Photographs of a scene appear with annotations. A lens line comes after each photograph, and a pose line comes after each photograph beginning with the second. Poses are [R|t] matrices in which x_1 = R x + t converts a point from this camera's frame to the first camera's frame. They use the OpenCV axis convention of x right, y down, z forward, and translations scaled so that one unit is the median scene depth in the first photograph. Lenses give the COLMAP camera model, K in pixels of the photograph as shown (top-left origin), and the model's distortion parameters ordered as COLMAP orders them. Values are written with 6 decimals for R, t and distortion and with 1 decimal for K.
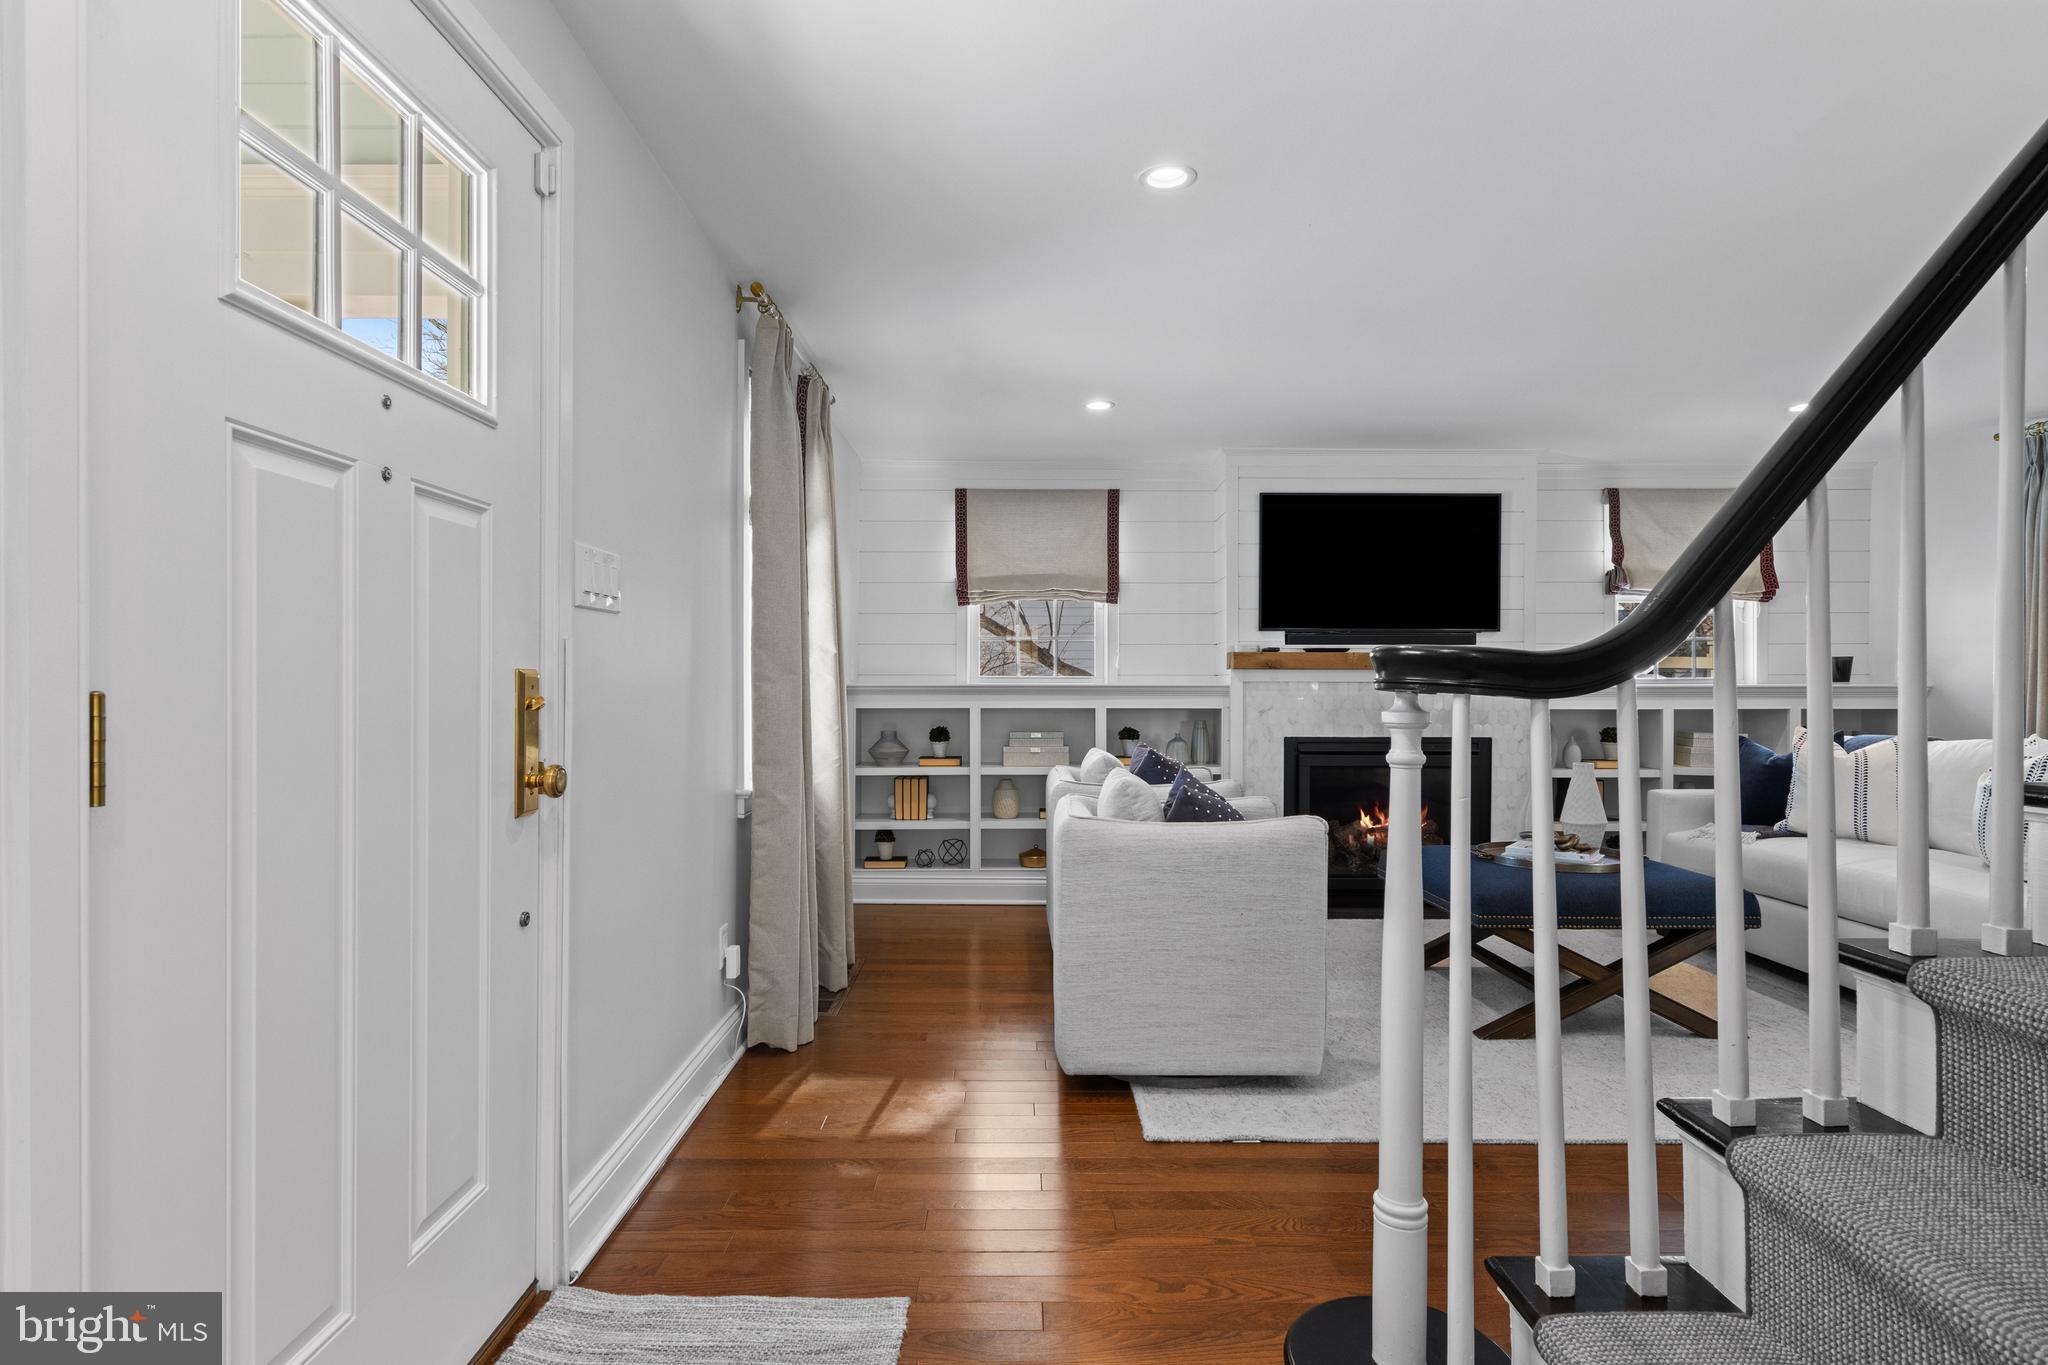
lens RADIAL K [[1044.4, 0, 1019.6], [0, 1044.4, 683.0], [0, 0, 1]] dist [0.009028, -0.002636]
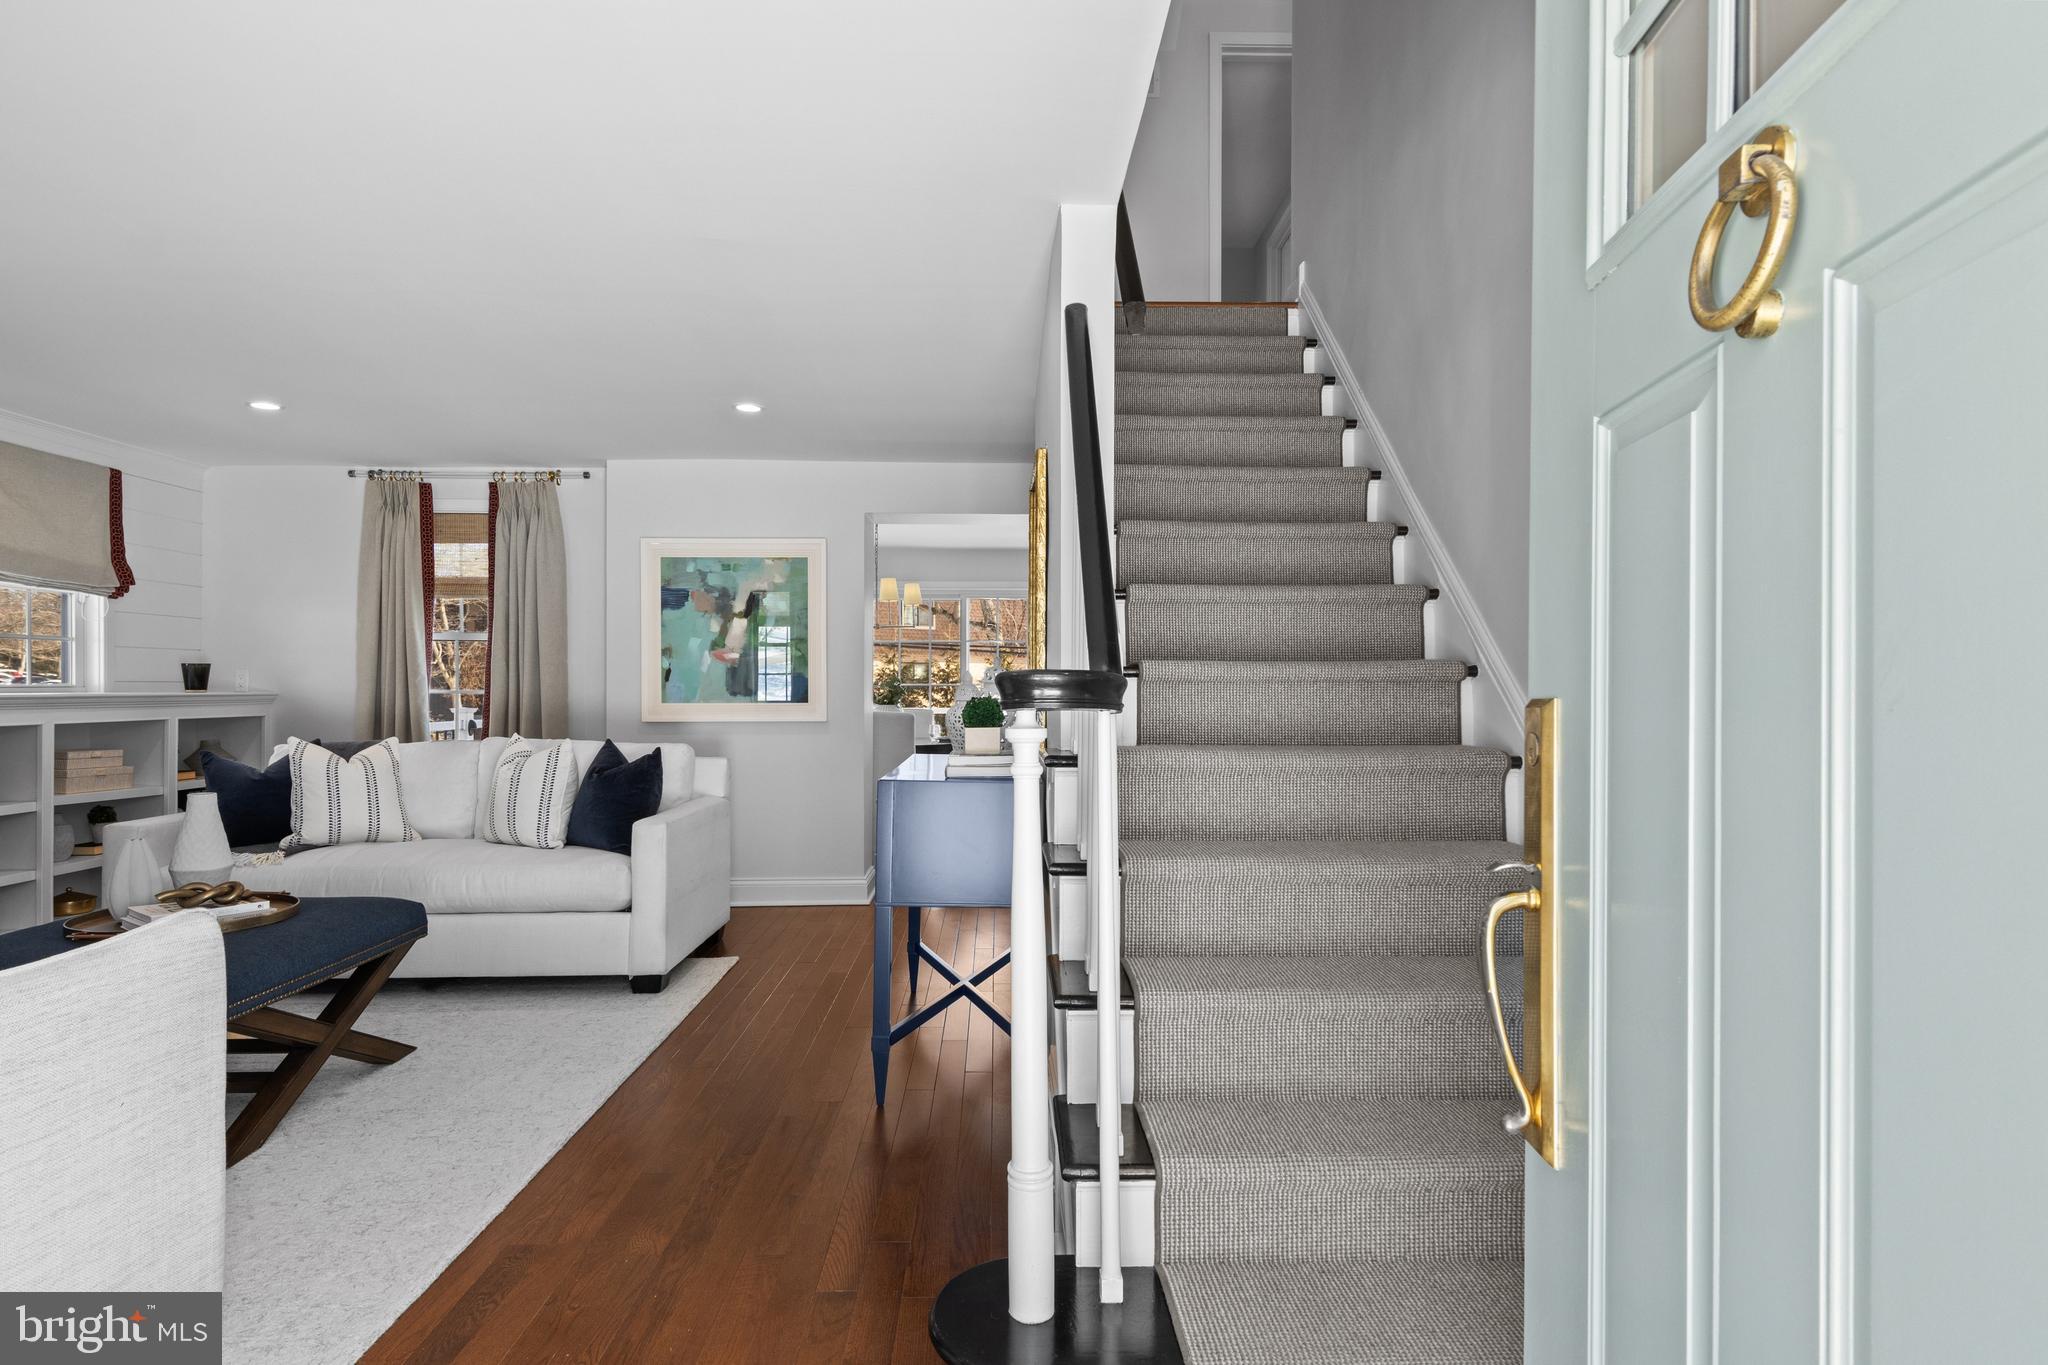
lens RADIAL K [[1044.4, 0, 1030.6], [0, 1044.4, 685.8], [0, 0, 1]] dist [0.009028, -0.002636]
pose [[-0.026226, 0.003276, 0.999651, -0.198708], [-0.002839, 0.999990, -0.003351, -0.003746], [-0.999652, -0.002925, -0.026216, 0.273926]]
